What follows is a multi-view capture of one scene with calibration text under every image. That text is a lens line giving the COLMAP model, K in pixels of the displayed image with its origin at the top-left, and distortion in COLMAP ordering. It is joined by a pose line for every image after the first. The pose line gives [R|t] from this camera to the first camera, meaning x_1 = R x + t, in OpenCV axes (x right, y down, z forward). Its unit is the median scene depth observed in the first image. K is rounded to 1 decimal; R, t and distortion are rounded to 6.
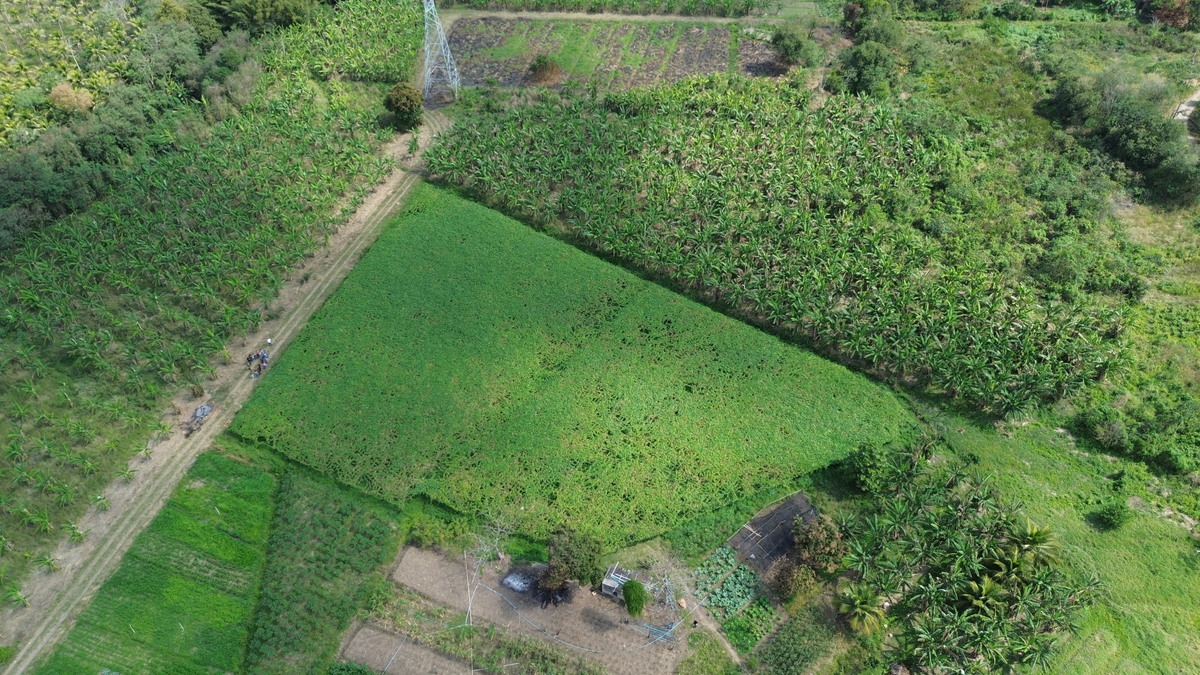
lens RADIAL K [[849.9, 0, 607.2], [0, 849.9, 334.8], [0, 0, 1]] dist [0.064101, -0.057186]
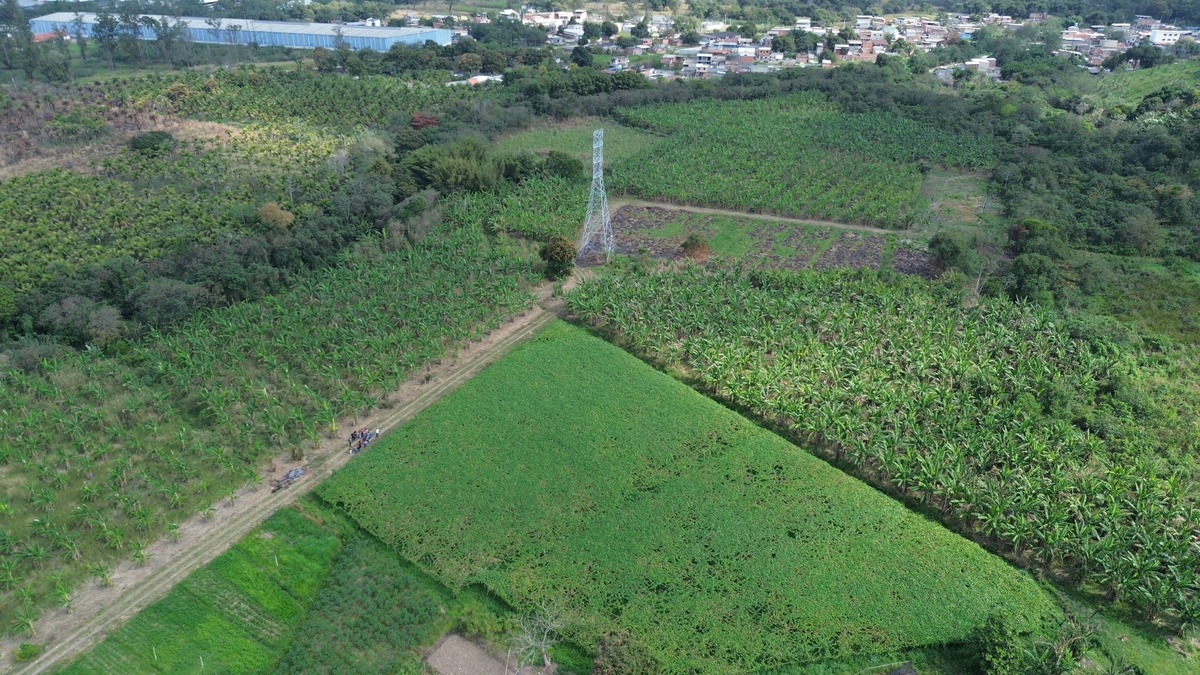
lens RADIAL K [[849.9, 0, 607.2], [0, 849.9, 334.8], [0, 0, 1]] dist [0.064101, -0.057186]
pose [[0.973497, 0.128186, -0.189401, 0.052256], [-0.176747, 0.947248, -0.267361, 0.141861], [0.145138, 0.293751, 0.944799, 0.063476]]
